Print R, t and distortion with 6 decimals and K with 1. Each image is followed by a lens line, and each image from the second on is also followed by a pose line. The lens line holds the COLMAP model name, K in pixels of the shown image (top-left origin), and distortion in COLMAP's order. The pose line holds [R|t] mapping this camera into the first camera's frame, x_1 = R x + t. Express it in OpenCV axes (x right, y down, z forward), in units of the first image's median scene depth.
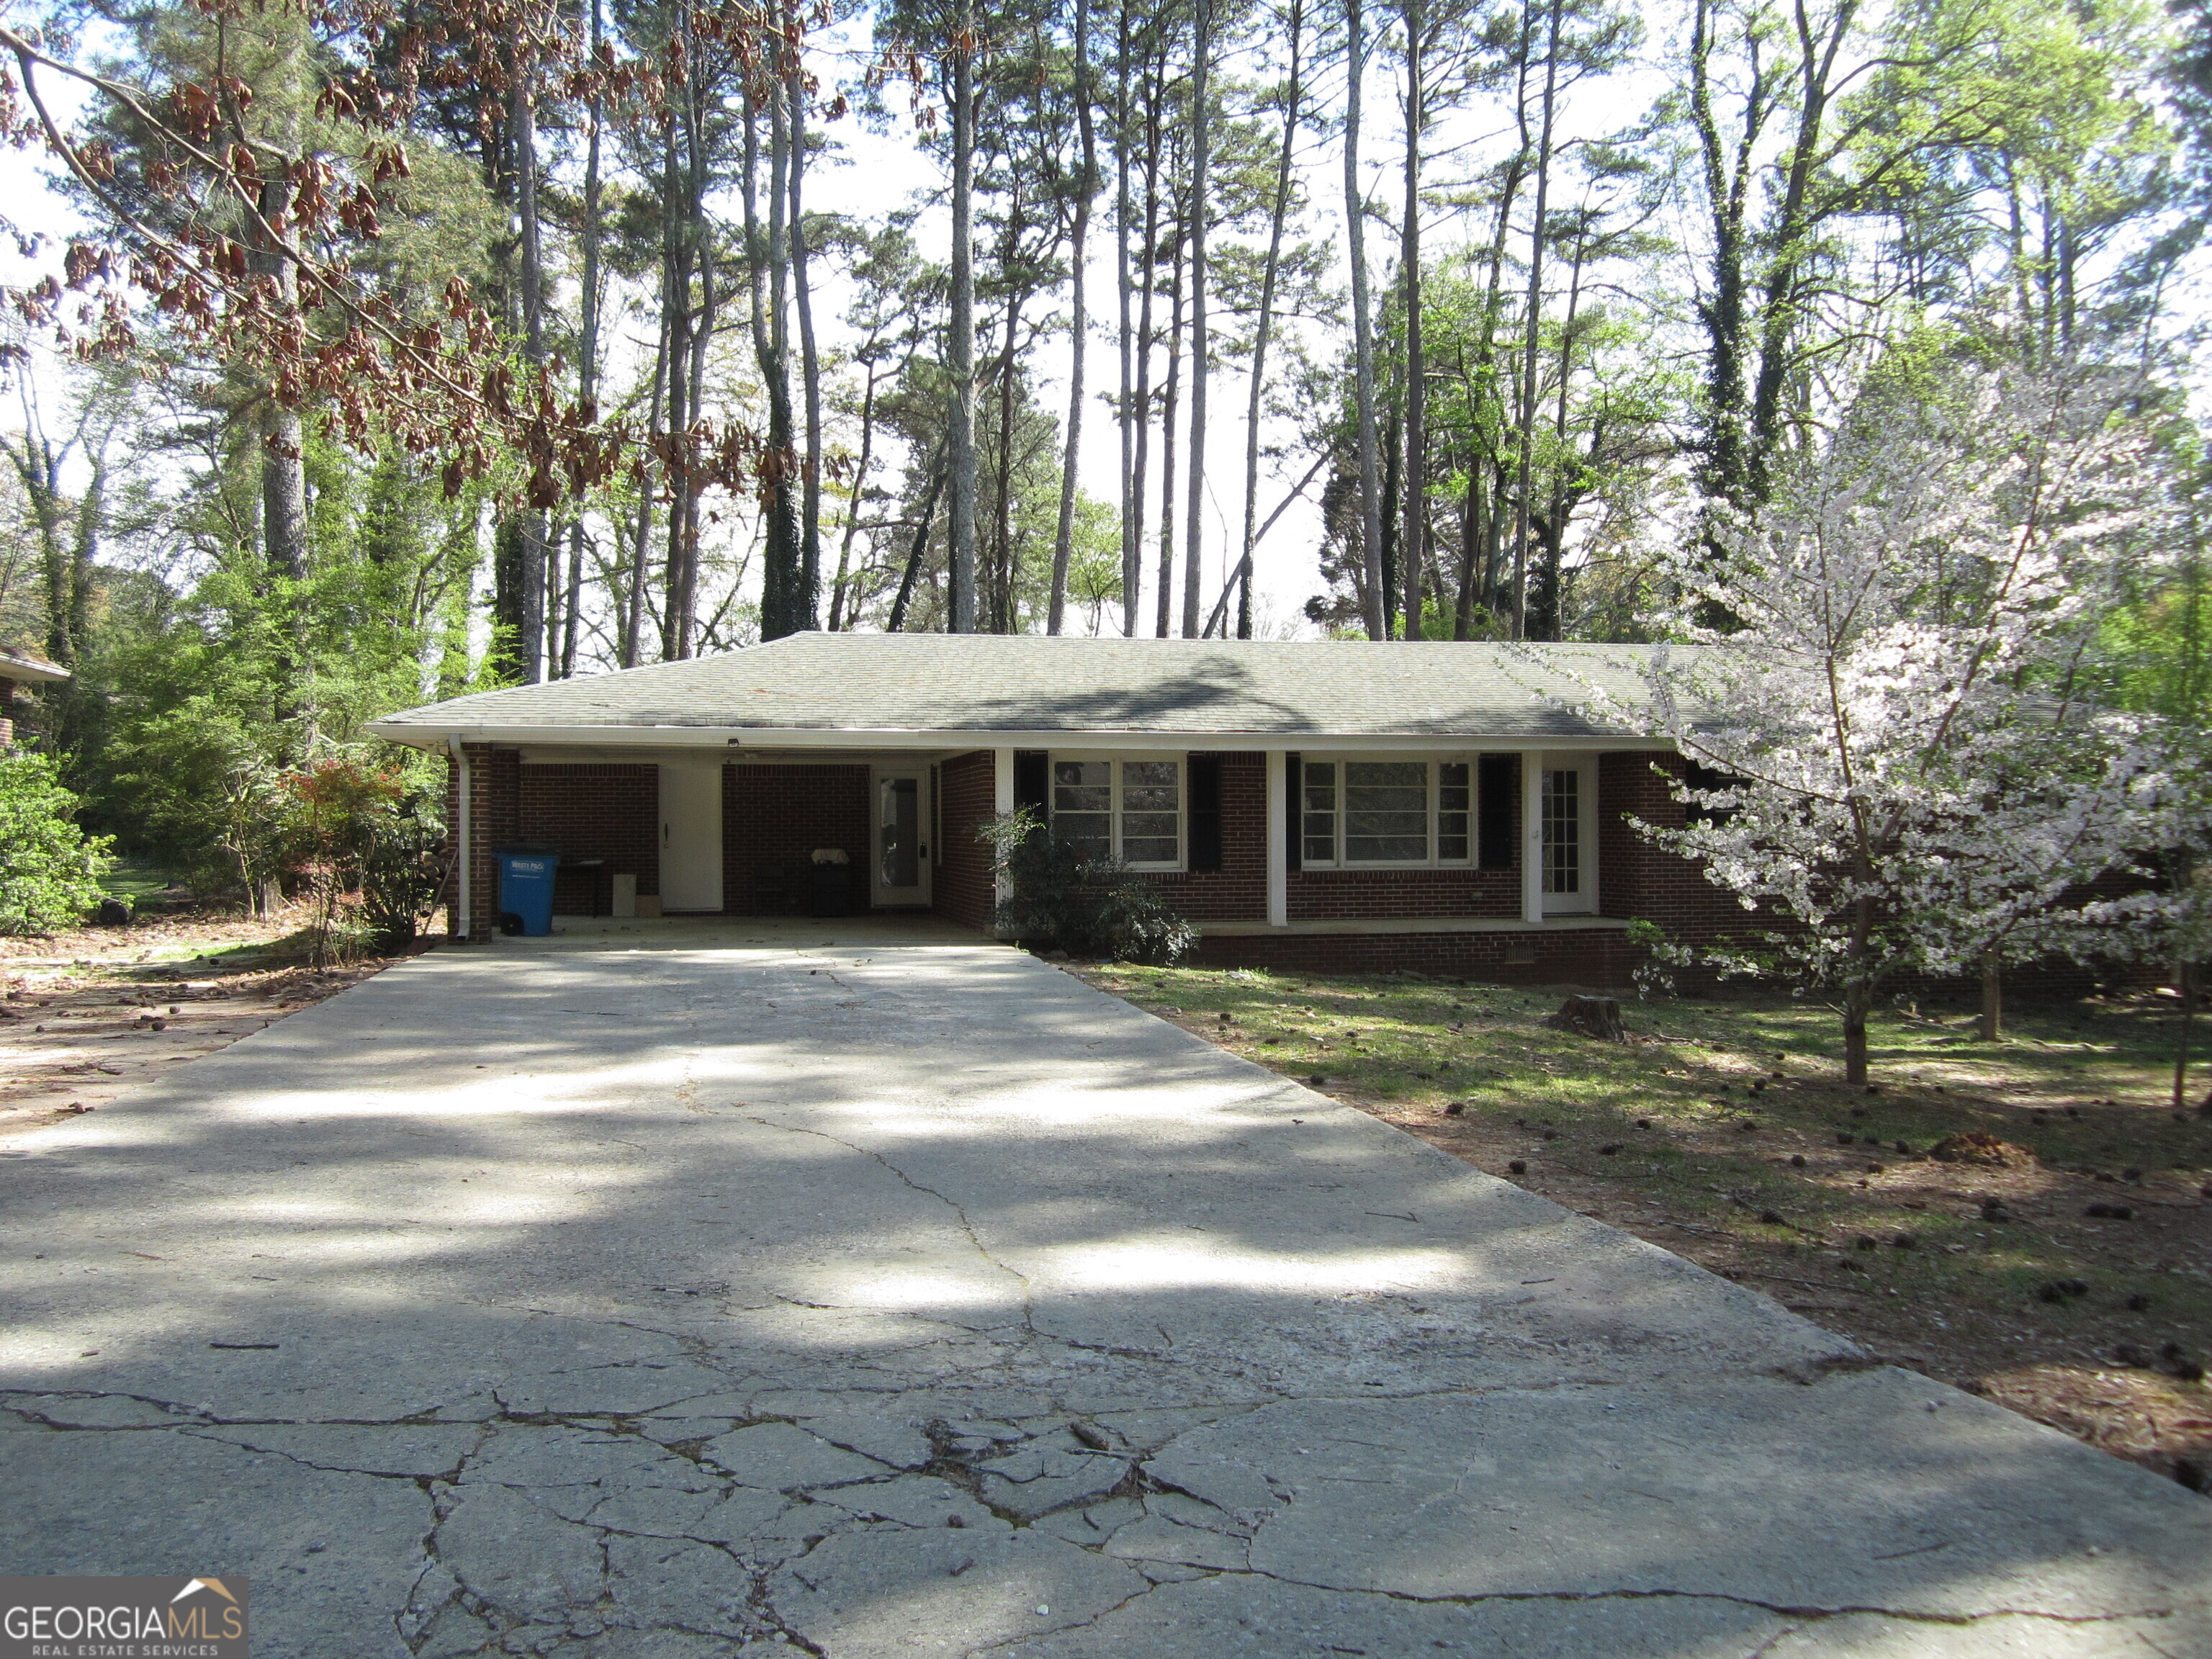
lens RADIAL K [[1821.4, 0, 1083.6], [0, 1821.4, 830.2], [0, 0, 1]] dist [-0.053848, 0.016902]
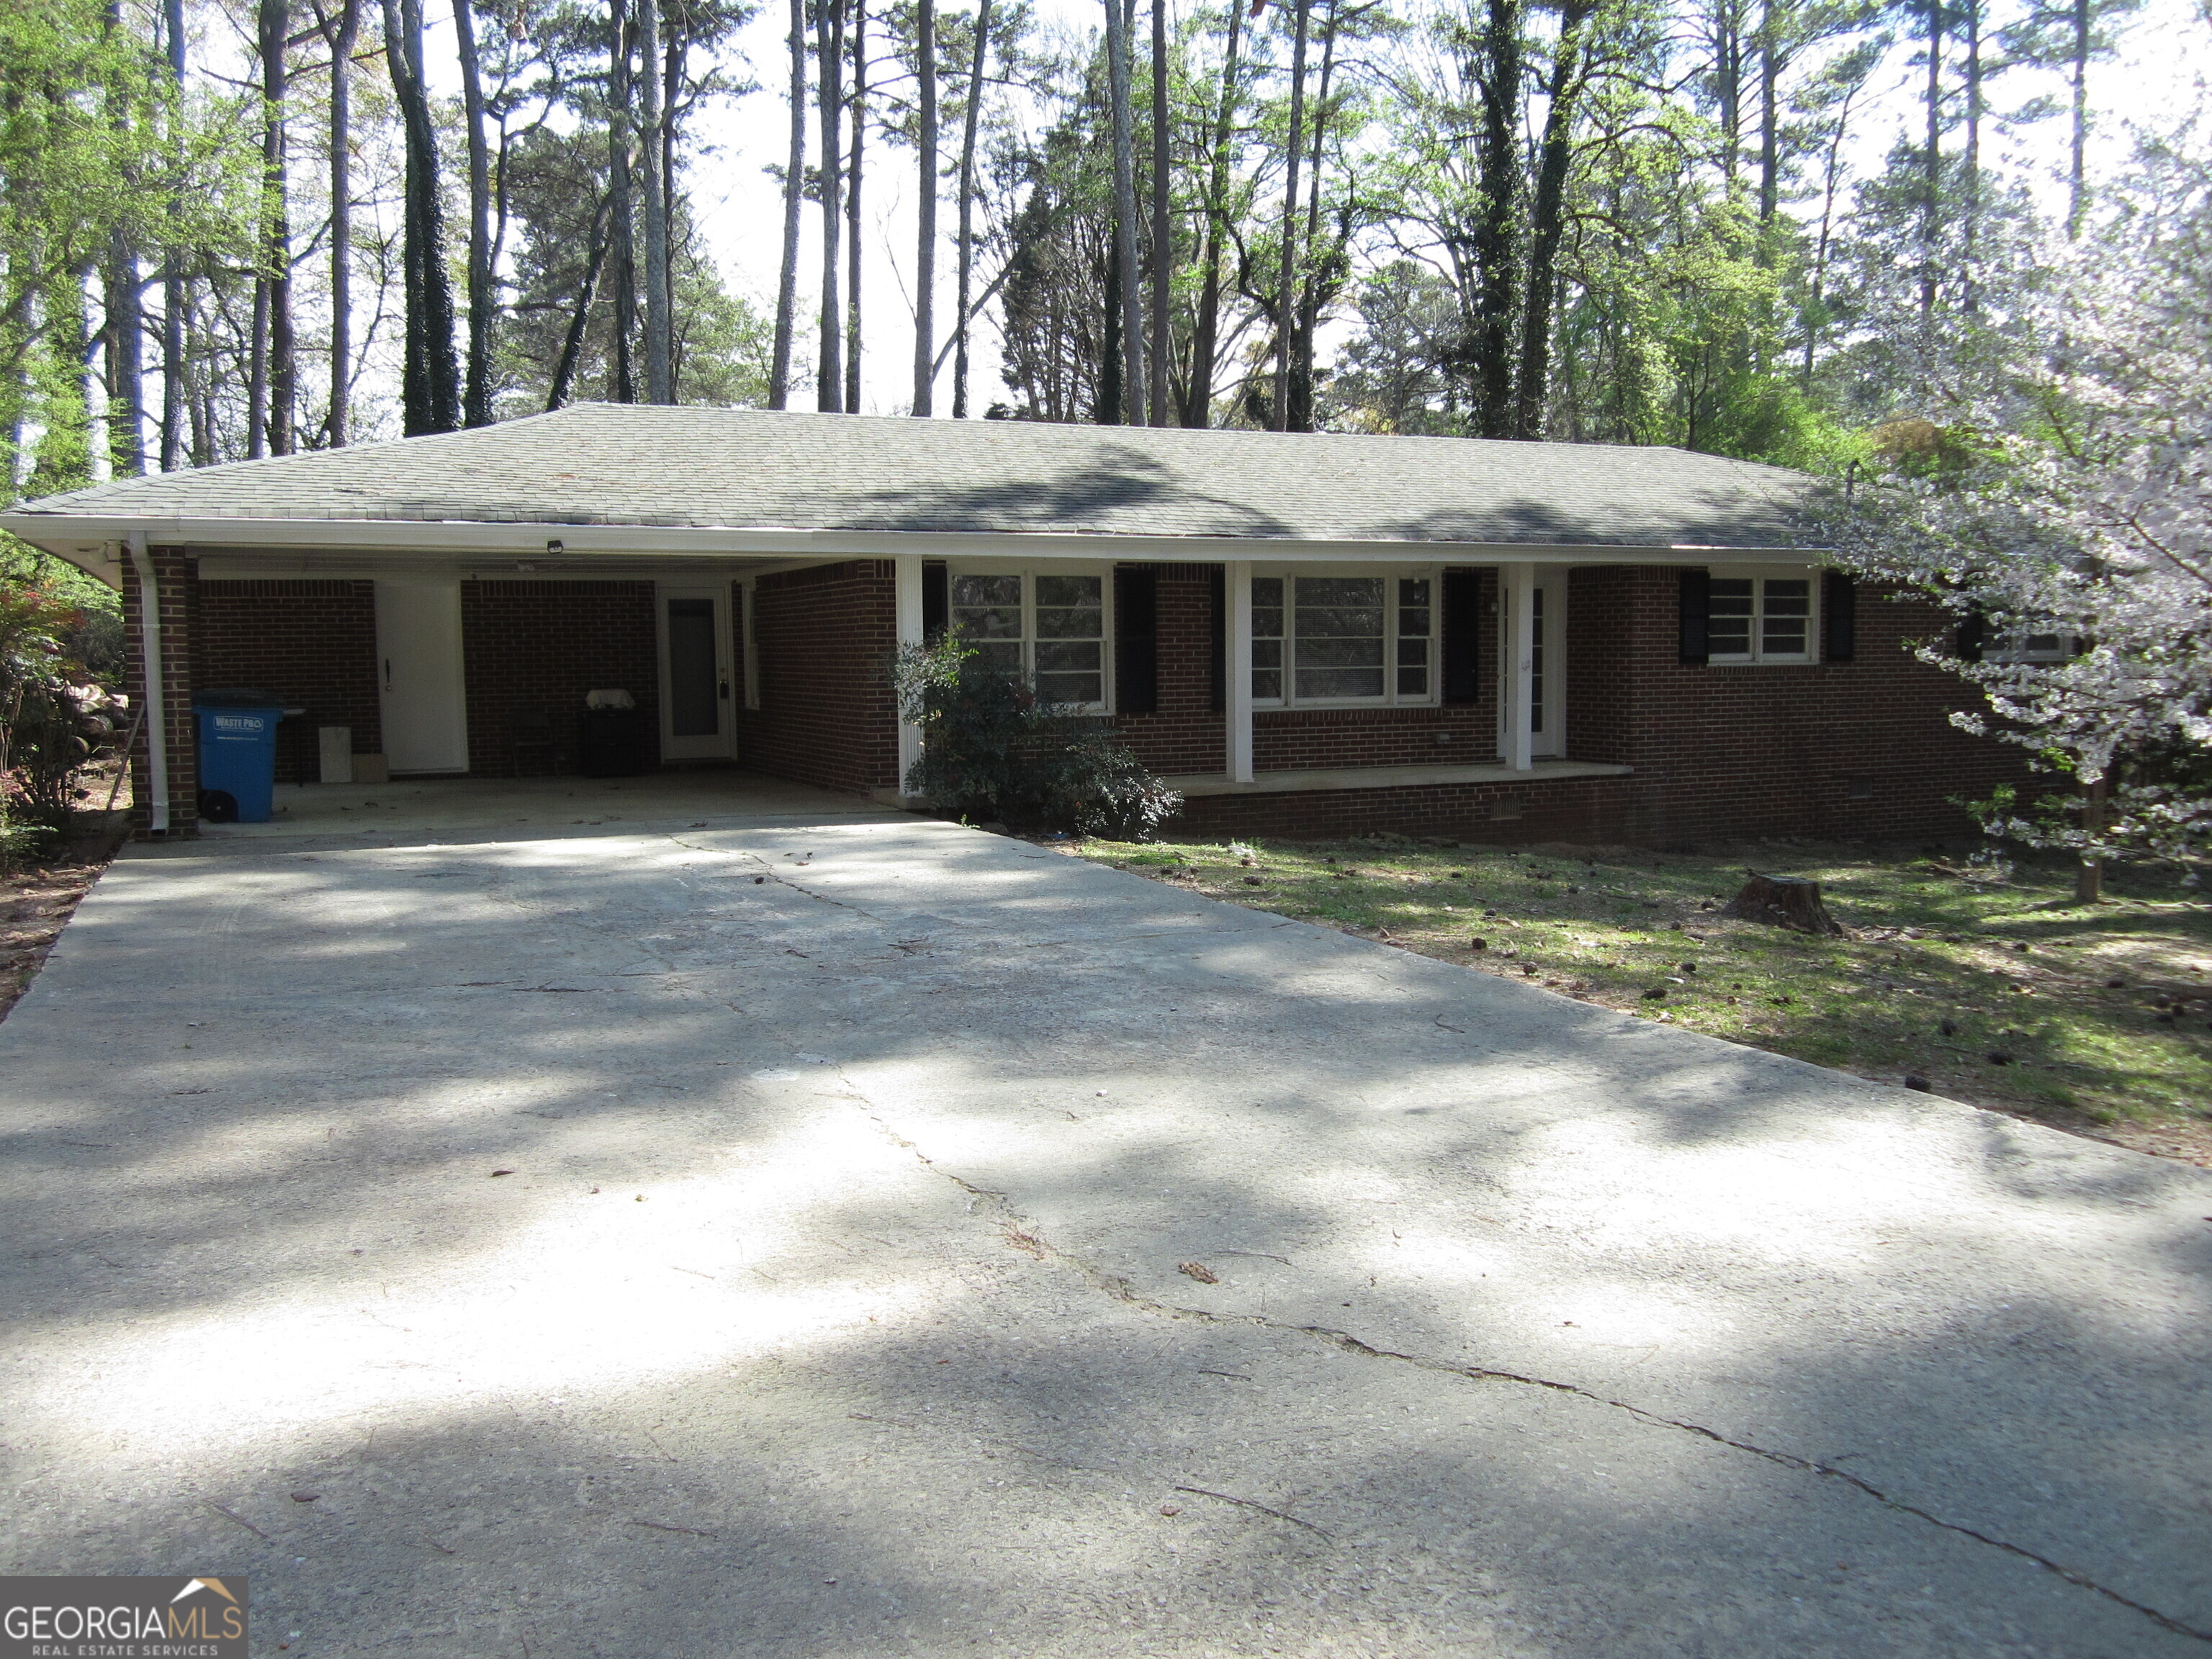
lens RADIAL K [[1821.4, 0, 1105.0], [0, 1821.4, 846.0], [0, 0, 1]] dist [-0.053848, 0.016902]
pose [[0.973802, -0.030753, 0.225310, -0.124337], [0.006880, 0.994344, 0.105987, -0.004341], [-0.227295, -0.101660, 0.968505, 0.216867]]
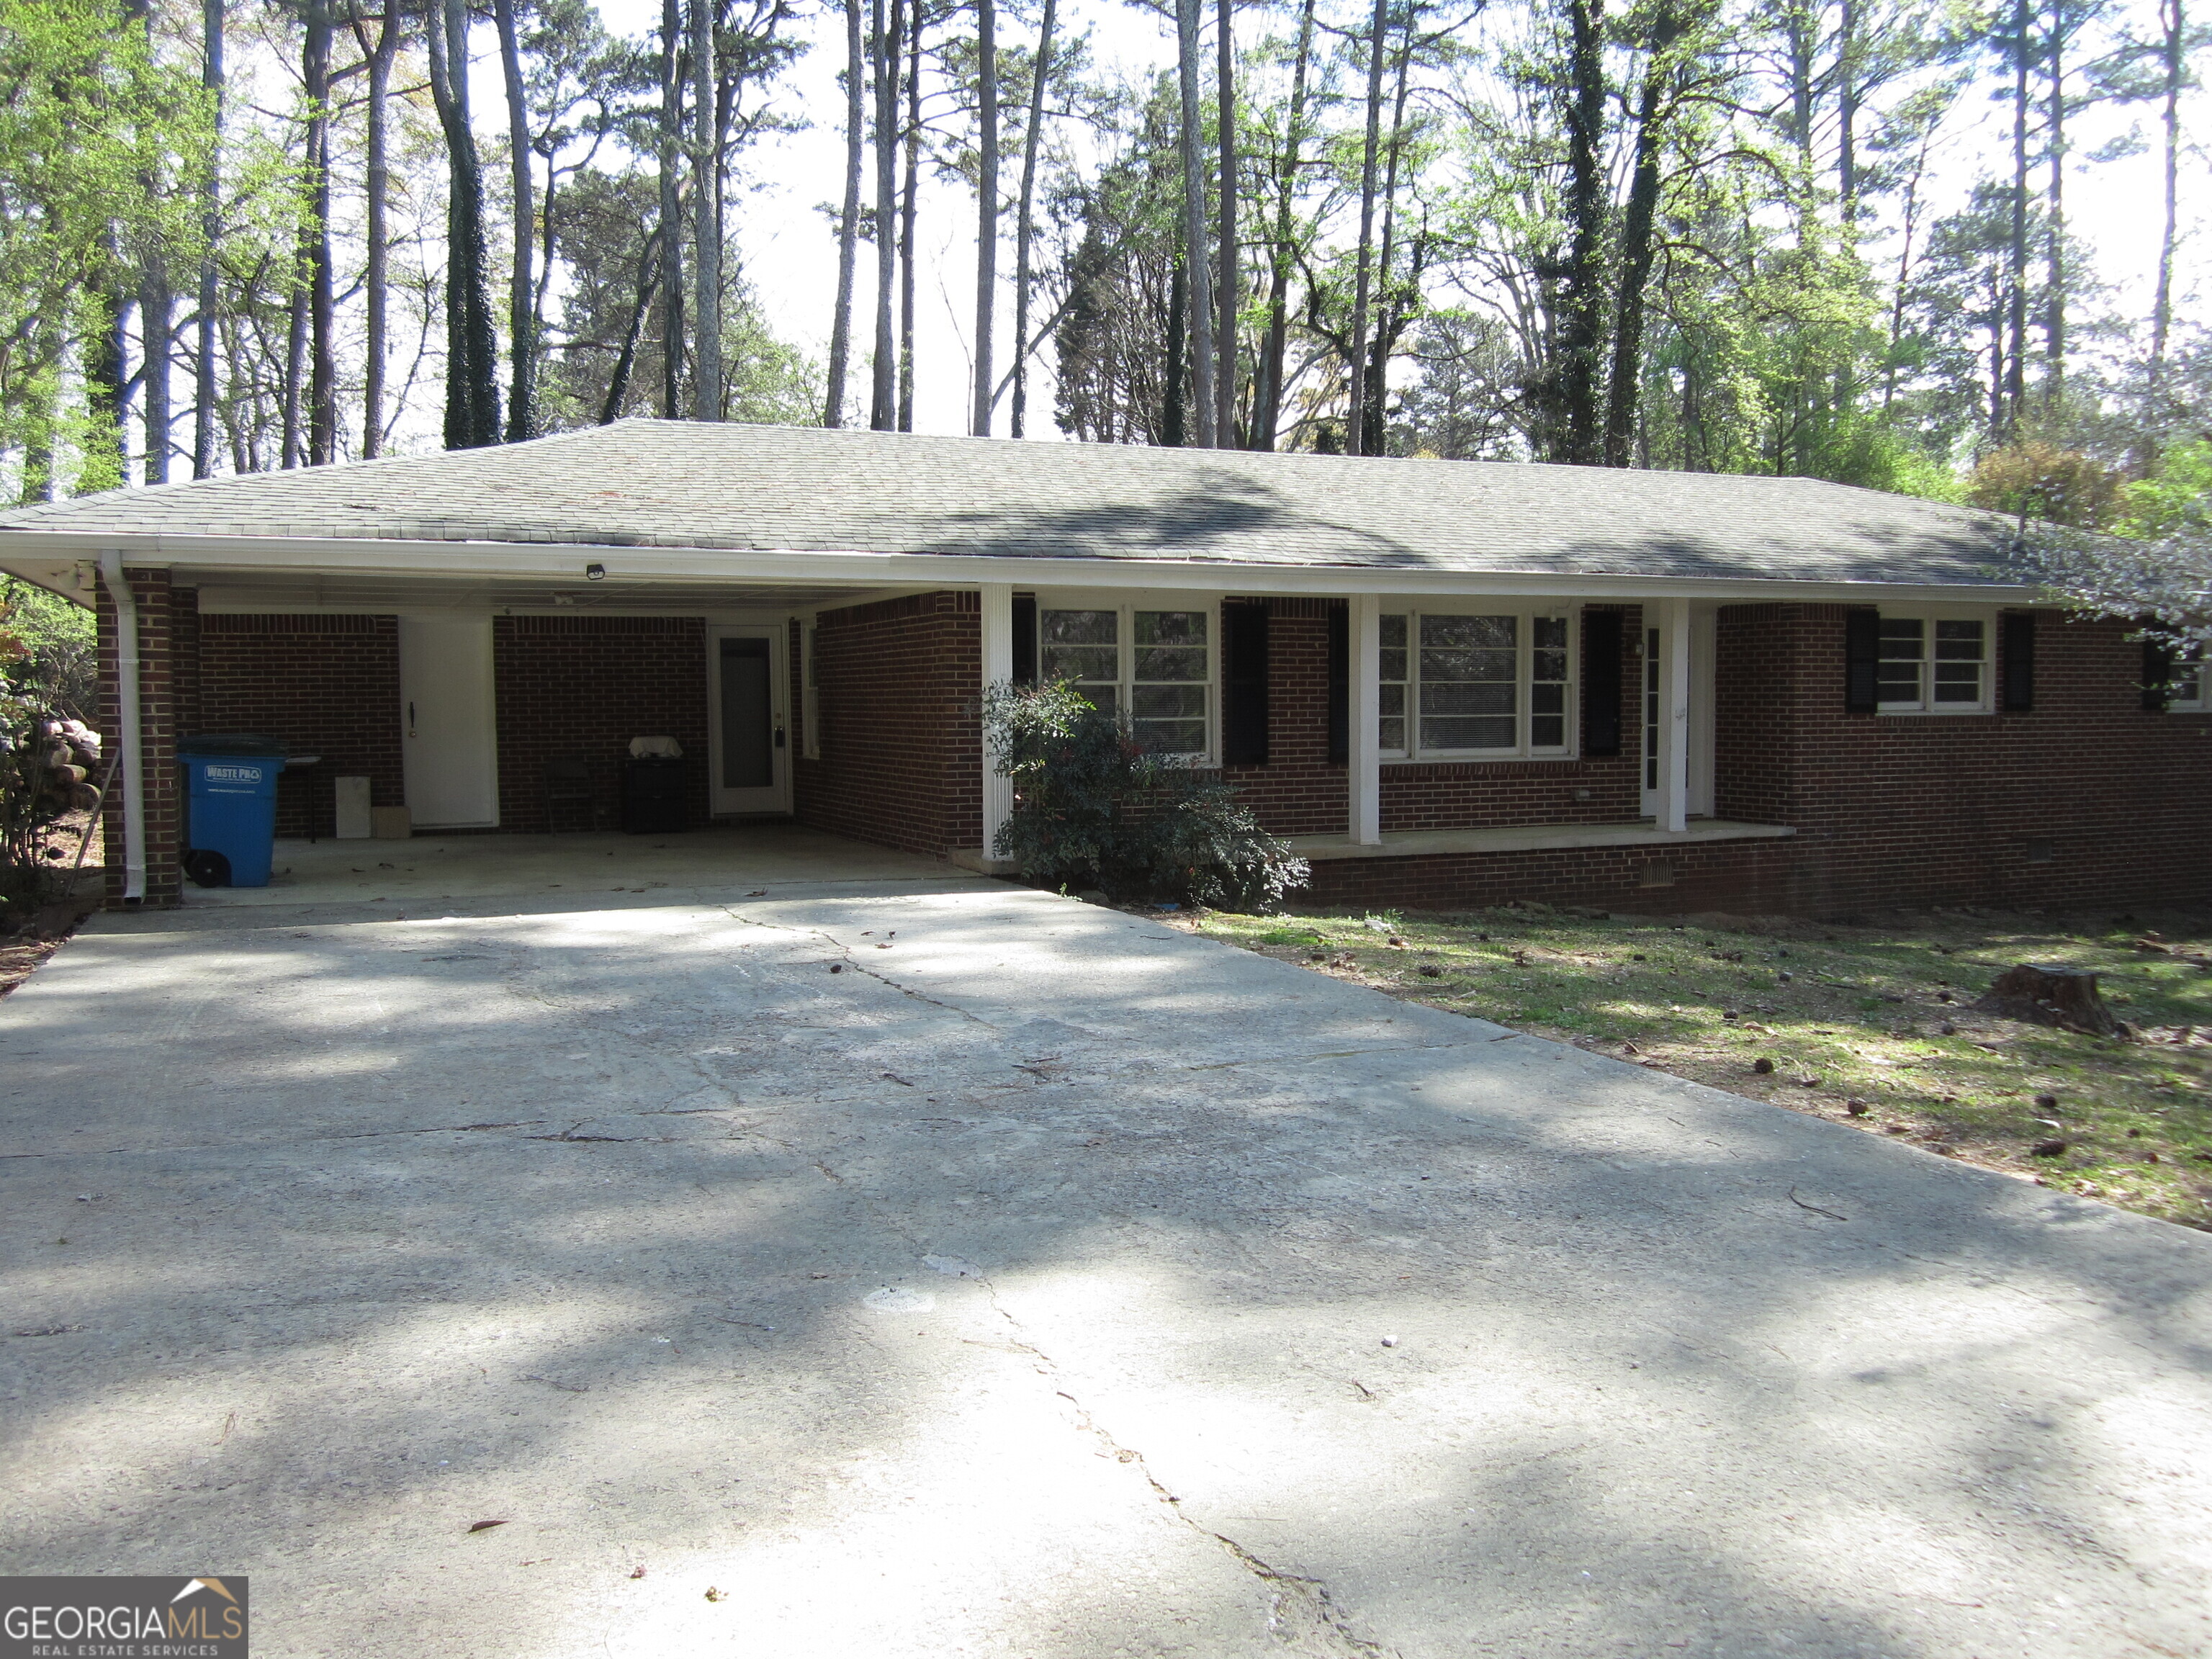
lens RADIAL K [[1821.4, 0, 1109.0], [0, 1821.4, 850.3], [0, 0, 1]] dist [-0.053848, 0.016902]
pose [[0.978069, -0.020257, 0.207296, -0.128848], [0.003381, 0.996673, 0.081439, -0.002837], [-0.208256, -0.078952, 0.974883, 0.306175]]
